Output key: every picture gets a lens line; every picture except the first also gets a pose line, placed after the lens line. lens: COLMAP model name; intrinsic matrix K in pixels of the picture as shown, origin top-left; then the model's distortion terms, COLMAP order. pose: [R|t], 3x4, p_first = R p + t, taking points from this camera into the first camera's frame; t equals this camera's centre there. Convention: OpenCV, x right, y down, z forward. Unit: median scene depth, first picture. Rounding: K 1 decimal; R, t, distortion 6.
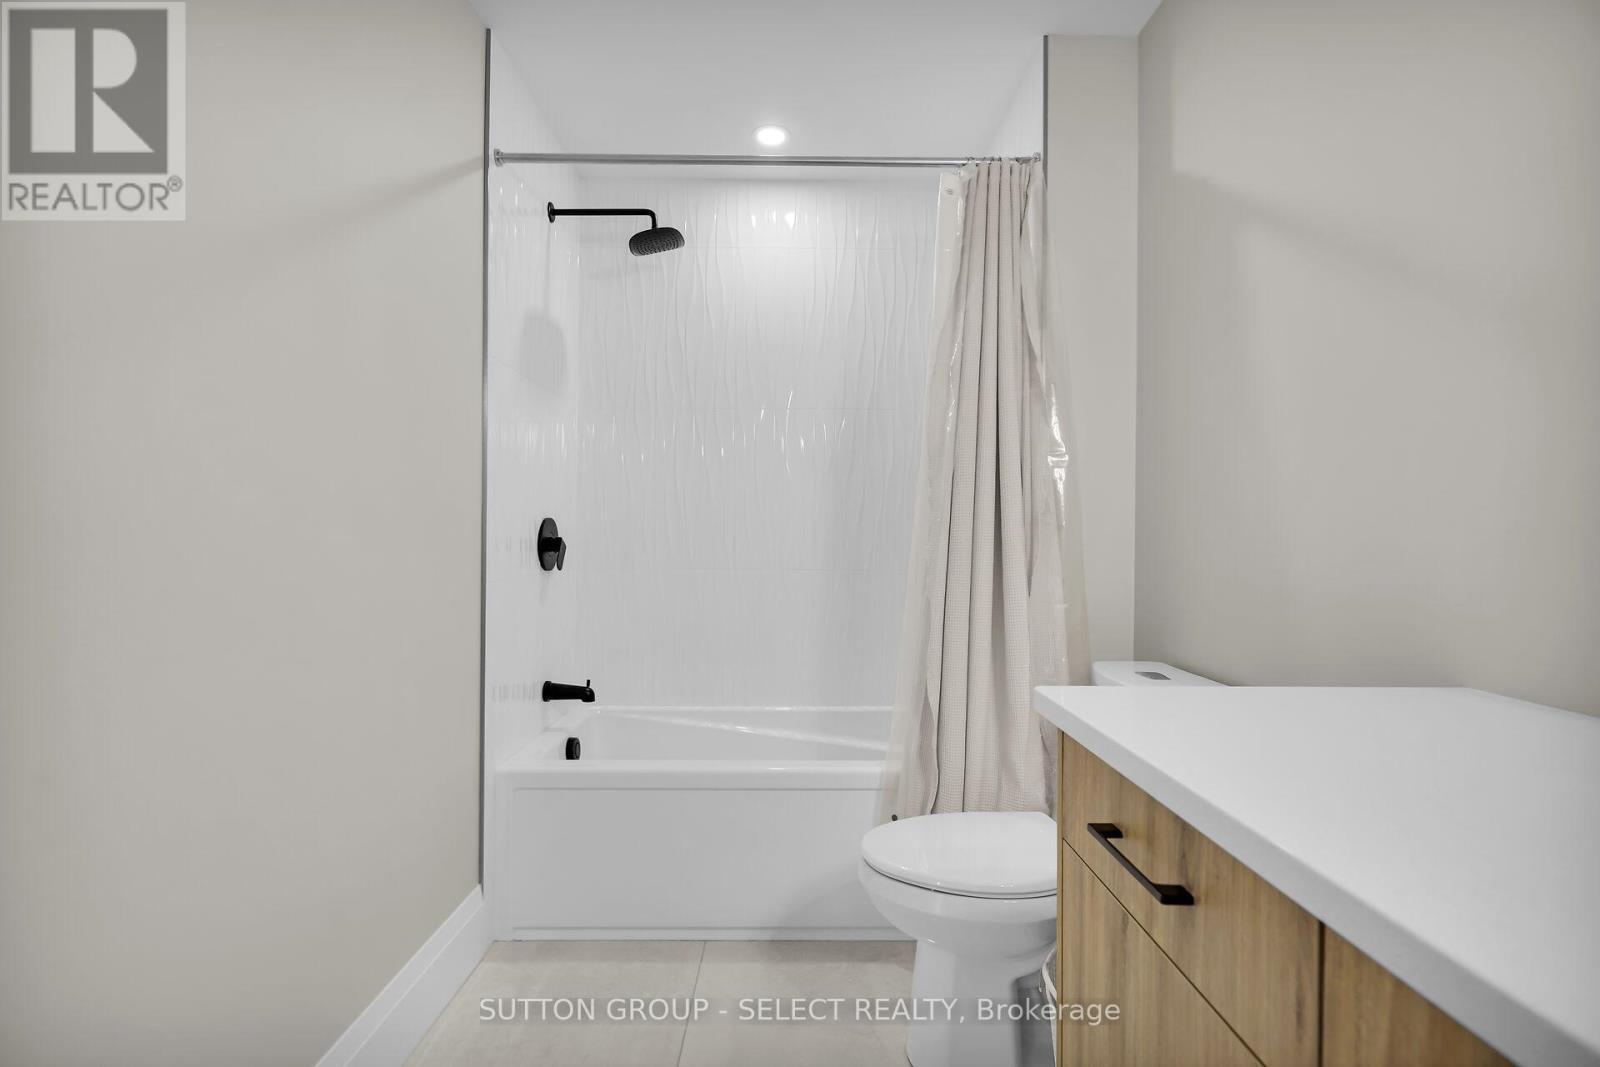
lens RADIAL K [[732.1, 0, 793.8], [0, 732.1, 531.8], [0, 0, 1]] dist [-0.002206, 0.000012]
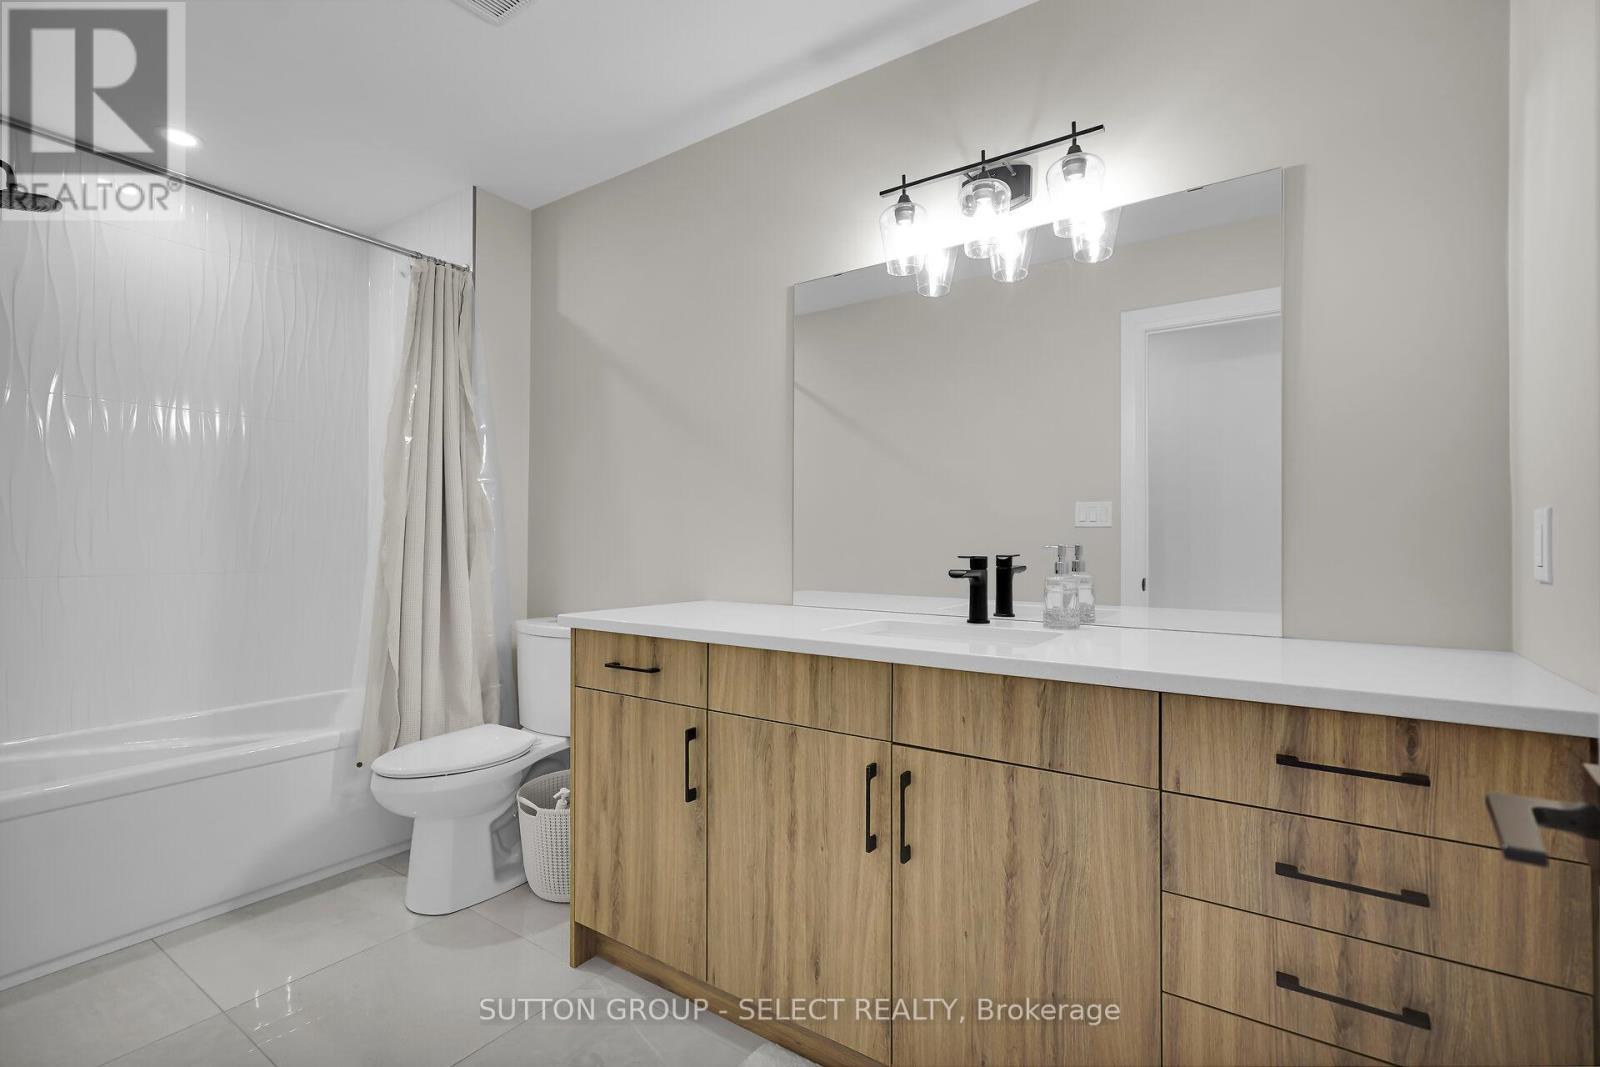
lens RADIAL K [[724.6, 0, 797.6], [0, 724.6, 532.4], [0, 0, 1]] dist [-0.002838, 0.000620]
pose [[0.569247, 0.001859, 0.822164, -0.454330], [0.000116, 0.999997, -0.002342, -0.002013], [-0.822166, 0.001428, 0.569245, -0.317970]]
